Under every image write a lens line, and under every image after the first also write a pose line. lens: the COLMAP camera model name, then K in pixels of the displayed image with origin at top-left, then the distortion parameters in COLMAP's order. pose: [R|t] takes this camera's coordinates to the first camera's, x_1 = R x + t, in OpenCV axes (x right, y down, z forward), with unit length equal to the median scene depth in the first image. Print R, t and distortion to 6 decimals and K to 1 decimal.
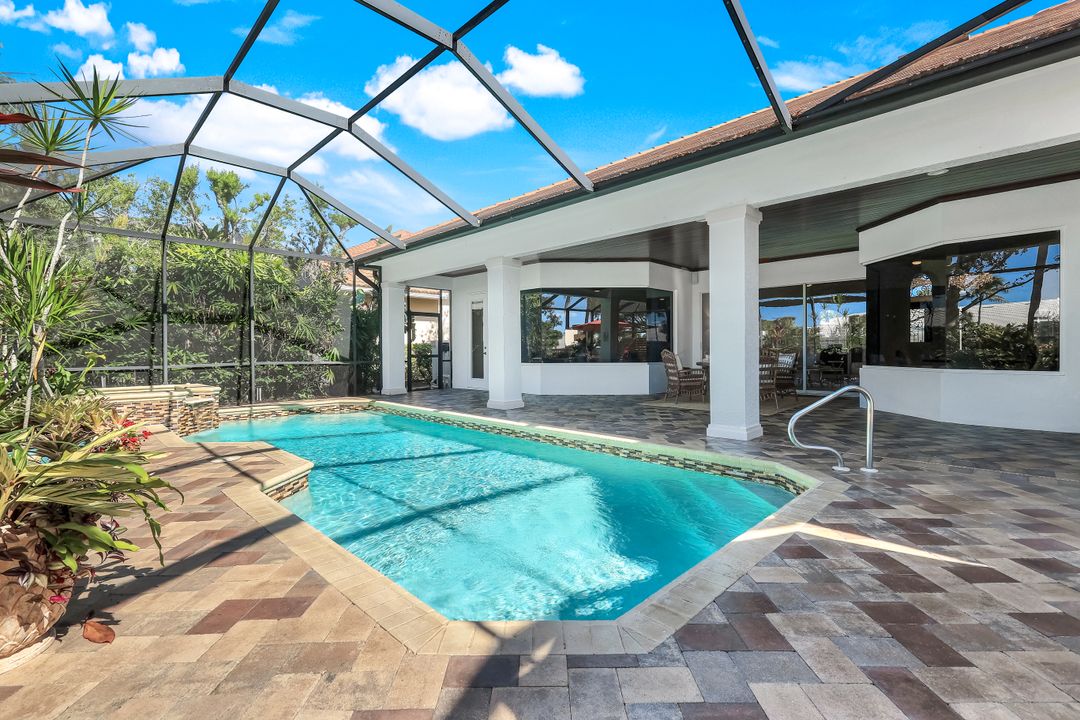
lens RADIAL K [[480.4, 0, 541.0], [0, 480.4, 353.3], [0, 0, 1]] dist [0.001351, 0.000624]
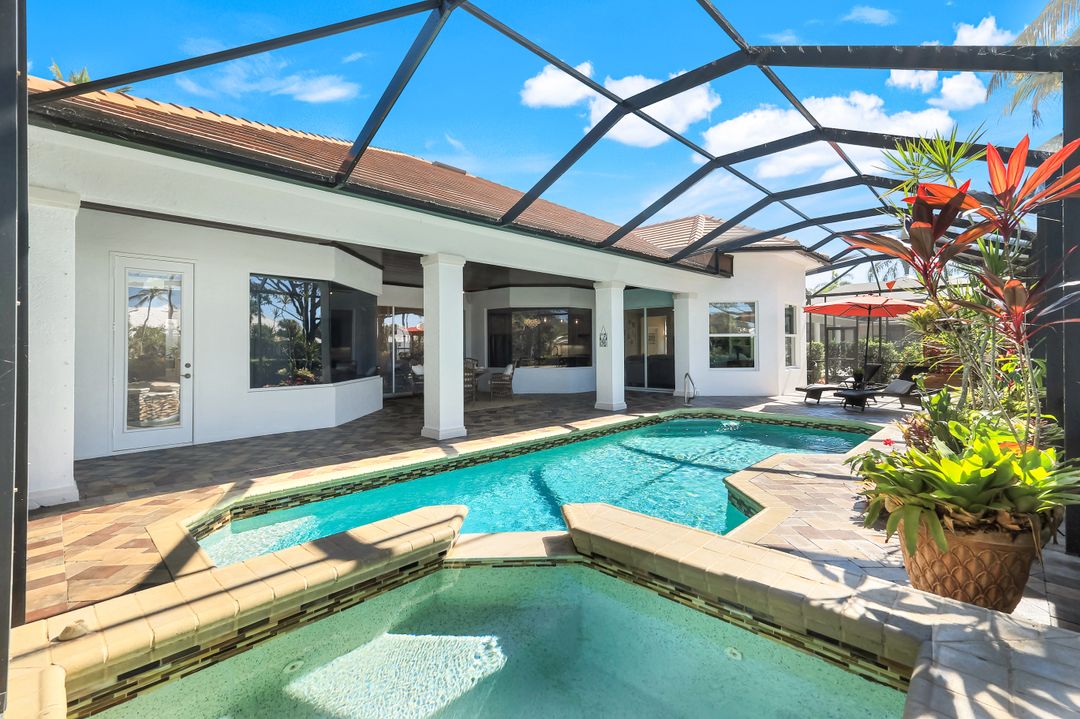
lens RADIAL K [[480.4, 0, 541.0], [0, 480.4, 352.8], [0, 0, 1]] dist [0.001351, 0.000624]
pose [[-0.015896, 0.006812, 0.999850, -0.839277], [0.016405, 0.999844, -0.006551, -0.019553], [-0.999739, 0.016299, -0.016005, 0.812789]]
